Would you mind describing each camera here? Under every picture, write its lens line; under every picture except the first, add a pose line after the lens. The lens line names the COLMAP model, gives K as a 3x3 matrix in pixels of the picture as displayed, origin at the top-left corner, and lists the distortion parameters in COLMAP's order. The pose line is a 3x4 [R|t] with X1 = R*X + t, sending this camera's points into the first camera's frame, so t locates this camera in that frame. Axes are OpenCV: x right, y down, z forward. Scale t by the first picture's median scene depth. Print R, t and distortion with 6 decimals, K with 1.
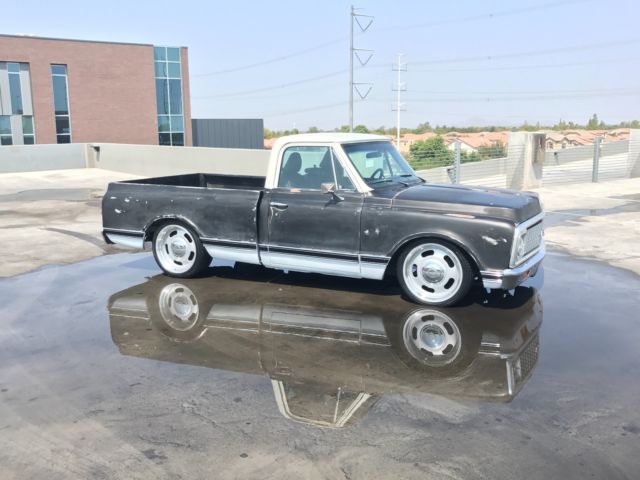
lens RADIAL K [[618.9, 0, 316.6], [0, 618.9, 238.6], [0, 0, 1]] dist [0.029298, 0.000000]
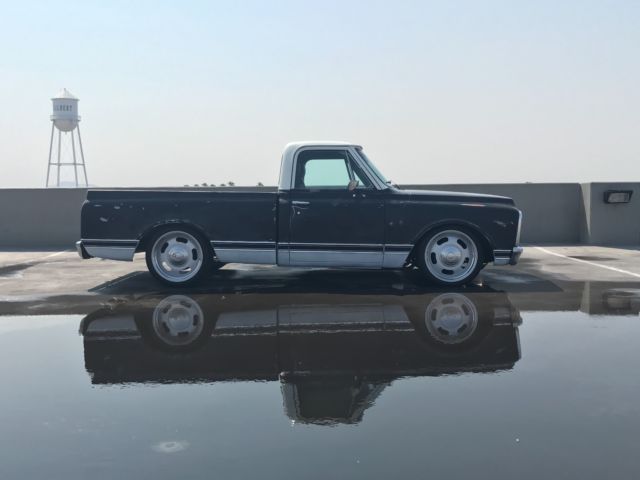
lens RADIAL K [[707.6, 0, 320.8], [0, 707.6, 240.2], [0, 0, 1]] dist [0.037804, 0.000000]
pose [[0.920385, -0.017896, 0.390603, -0.485567], [0.064668, 0.992162, -0.106921, 0.133570], [-0.385628, 0.123668, 0.914329, -0.099657]]
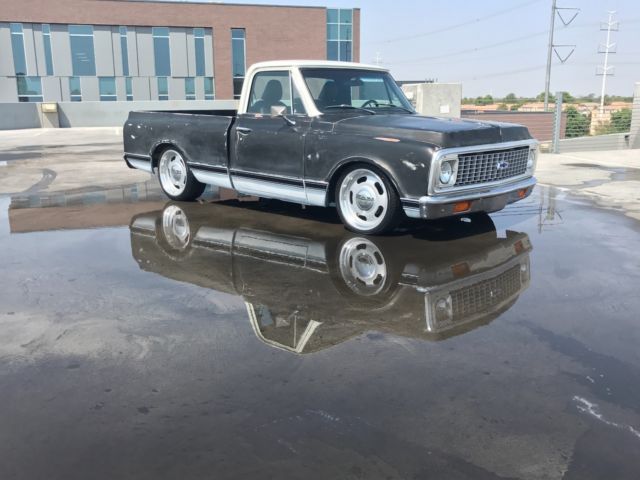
lens RADIAL K [[618.9, 0, 325.7], [0, 618.9, 245.3], [0, 0, 1]] dist [0.029298, 0.000000]
pose [[0.956937, 0.076163, -0.280125, 0.361601], [-0.059377, 0.995921, 0.067943, 0.056940], [0.284157, -0.048385, 0.957556, 0.043925]]
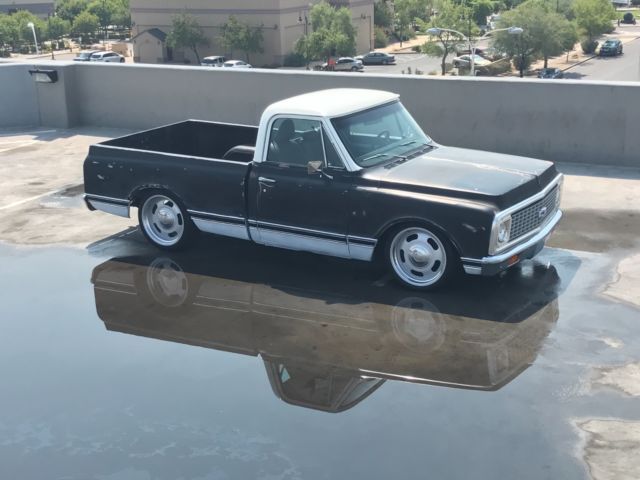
lens RADIAL K [[1028.0, 0, 318.8], [0, 1028.0, 246.1], [0, 0, 1]] dist [0.091146, 0.000000]
pose [[0.996089, 0.012127, -0.087522, 0.153706], [-0.002058, 0.993452, 0.114229, -0.131317], [0.088335, -0.113602, 0.989592, -0.557212]]
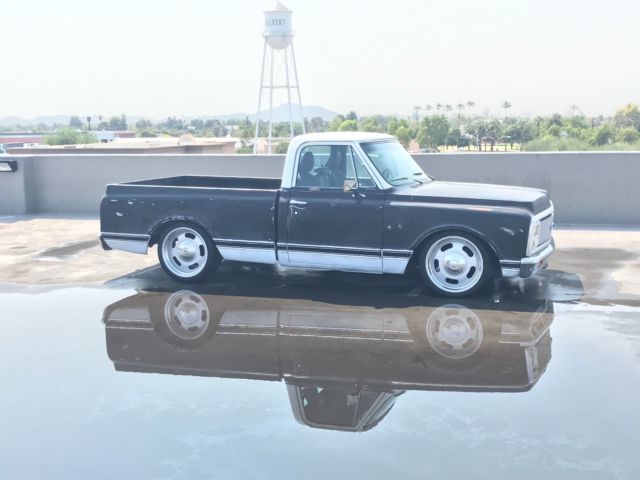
lens RADIAL K [[847.9, 0, 320.0], [0, 847.9, 236.1], [0, 0, 1]] dist [0.068708, 0.000000]
pose [[0.995374, -0.015238, 0.094863, -0.153546], [0.019560, 0.998804, -0.044804, 0.059621], [-0.094066, 0.046452, 0.994482, -0.361380]]
